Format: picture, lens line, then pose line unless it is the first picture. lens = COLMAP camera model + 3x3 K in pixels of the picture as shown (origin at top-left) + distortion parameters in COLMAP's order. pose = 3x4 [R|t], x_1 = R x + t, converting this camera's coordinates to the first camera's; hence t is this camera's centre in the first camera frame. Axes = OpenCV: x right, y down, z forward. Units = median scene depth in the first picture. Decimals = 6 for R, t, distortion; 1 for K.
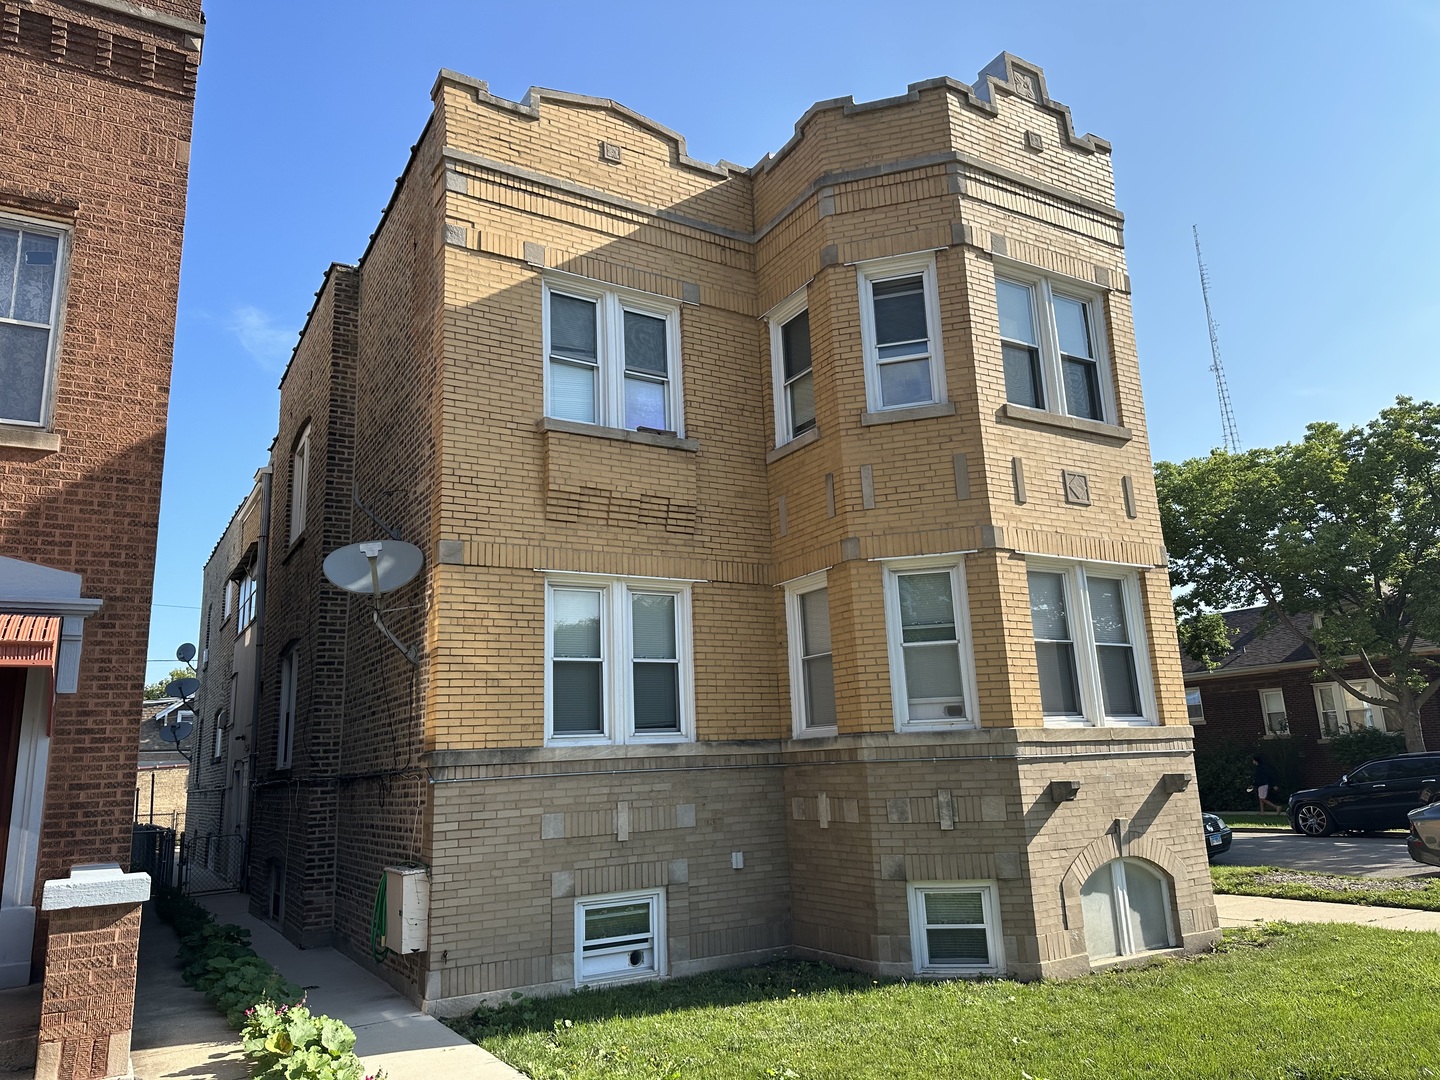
lens RADIAL K [[1000.5, 0, 717.2], [0, 1000.5, 524.5], [0, 0, 1]] dist [0.086727, -0.101147]
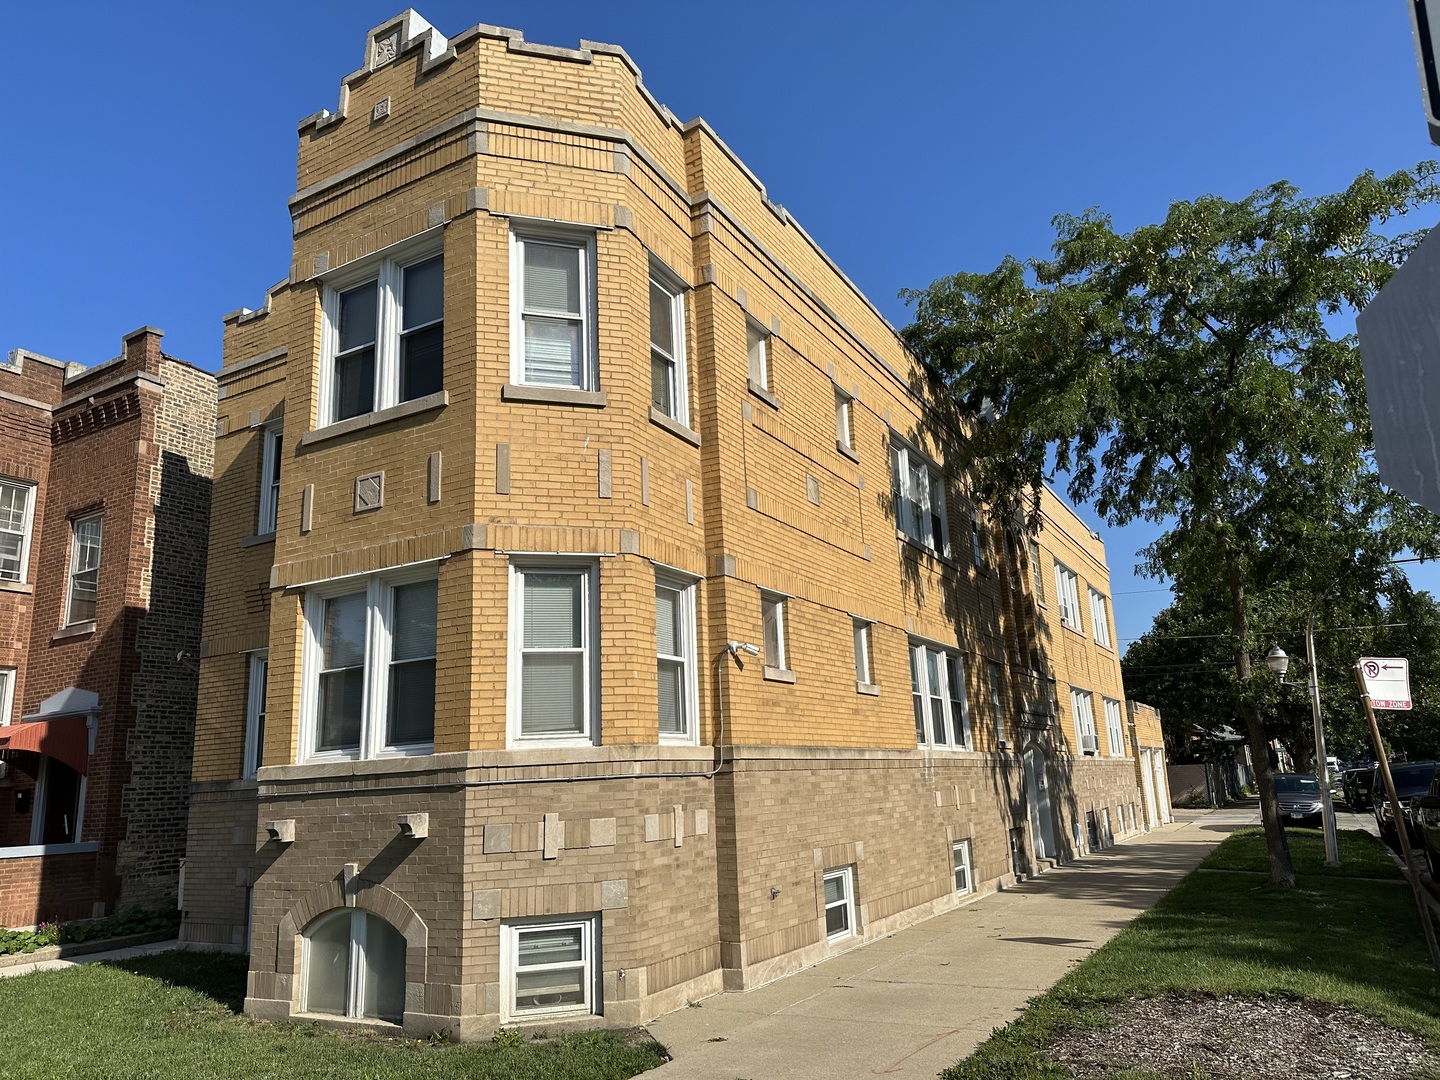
lens RADIAL K [[1000.5, 0, 718.3], [0, 1000.5, 536.8], [0, 0, 1]] dist [0.086727, -0.101147]
pose [[0.480868, -0.187978, -0.856405, 1.325216], [0.231483, 0.969310, -0.082784, 0.154528], [0.845684, -0.158435, 0.509624, 0.835796]]
